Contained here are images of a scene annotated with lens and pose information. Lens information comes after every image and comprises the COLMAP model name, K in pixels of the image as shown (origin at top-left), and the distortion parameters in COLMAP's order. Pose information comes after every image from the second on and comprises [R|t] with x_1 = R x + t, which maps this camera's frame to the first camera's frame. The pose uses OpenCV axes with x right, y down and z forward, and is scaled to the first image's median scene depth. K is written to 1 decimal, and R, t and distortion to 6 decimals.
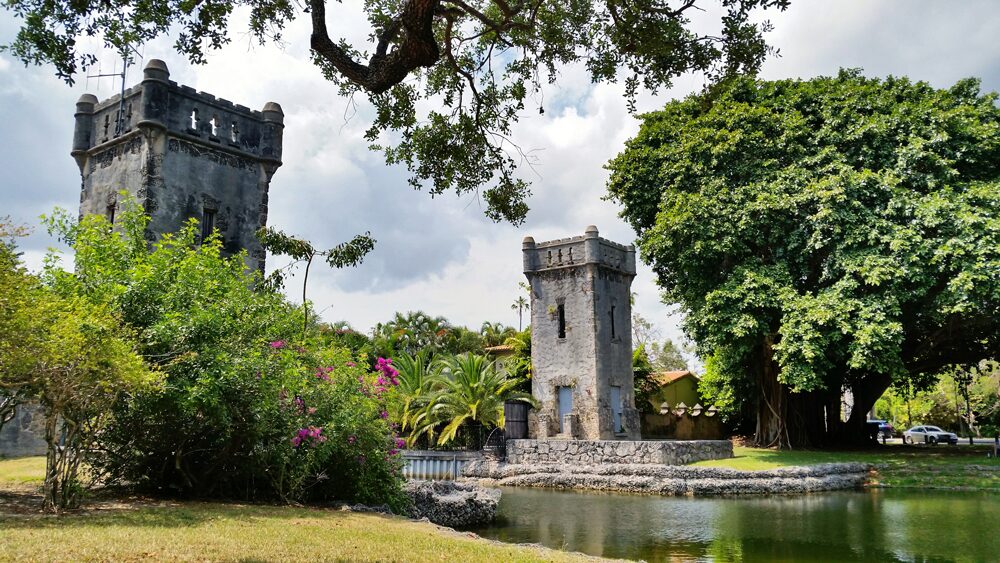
lens RADIAL K [[812.9, 0, 488.3], [0, 812.9, 294.9], [0, 0, 1]] dist [0.186568, -0.504667]
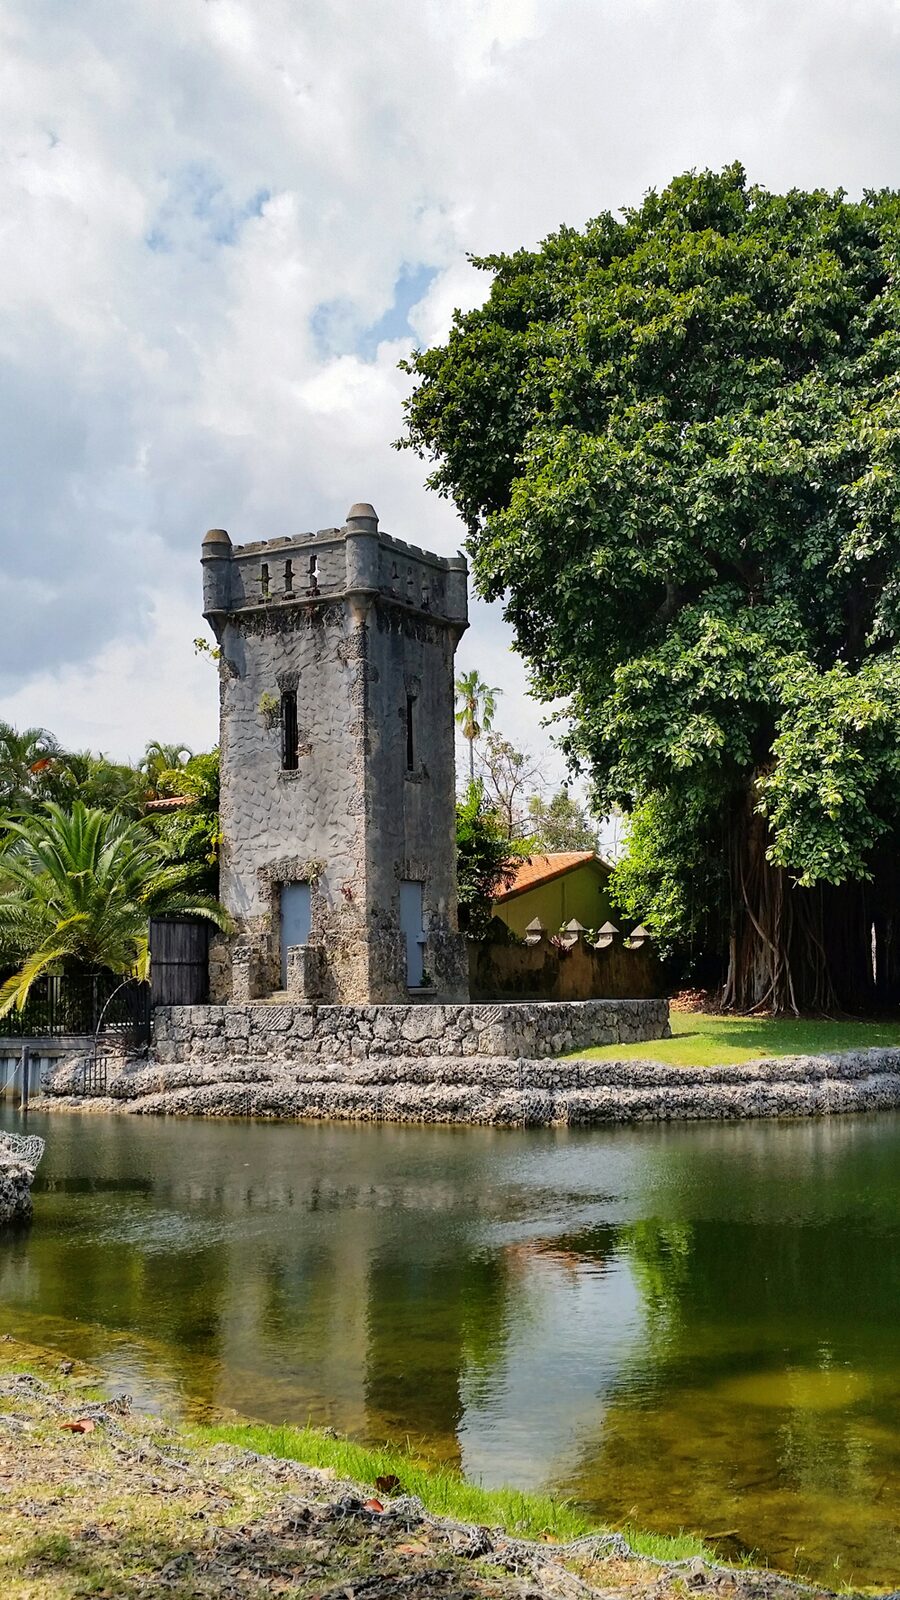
lens RADIAL K [[1697.4, 0, 450.0], [0, 1697.4, 800.0], [0, 0, 1]] dist [0.105453, 0.000799]
pose [[0.990592, 0.005233, 0.136747, 0.054280], [-0.012766, 0.998445, 0.054270, 0.020686], [-0.136250, -0.055505, 0.989118, 0.114311]]
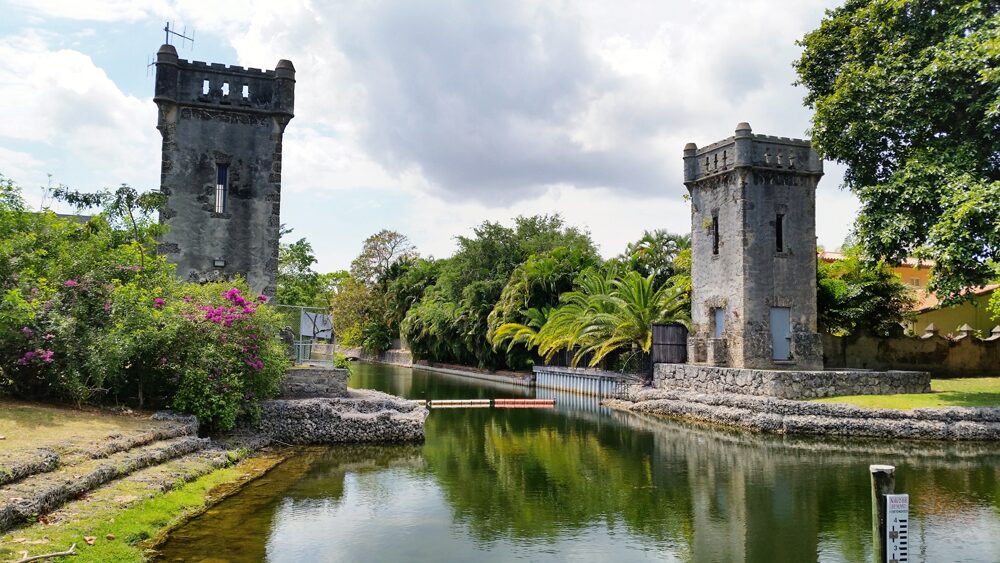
lens RADIAL K [[812.9, 0, 488.3], [0, 812.9, 294.9], [0, 0, 1]] dist [0.186568, -0.504667]
pose [[0.851861, -0.010974, -0.523653, 0.366666], [0.064441, 0.994381, 0.083992, 0.005540], [0.519789, -0.105295, 0.847781, 0.103289]]
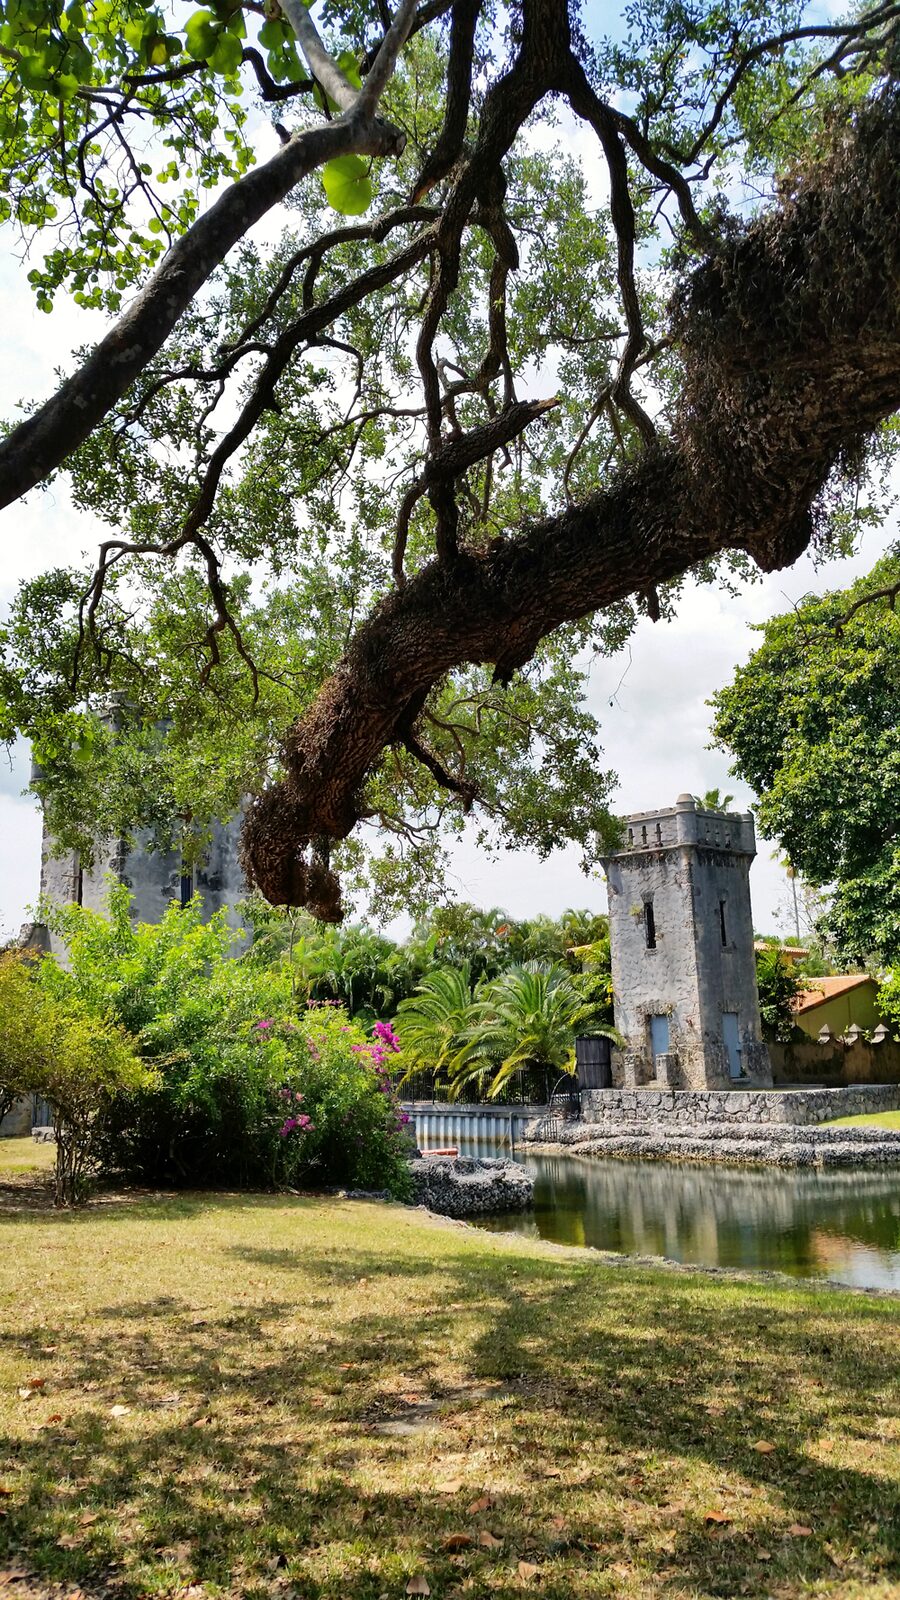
lens RADIAL K [[1300.7, 0, 439.3], [0, 1300.7, 804.9], [0, 0, 1]] dist [0.186568, -0.504667]
pose [[0.990543, -0.047028, -0.128889, 0.062076], [0.044509, 0.998759, -0.022356, -0.060232], [0.129780, 0.016408, 0.991407, -0.198531]]
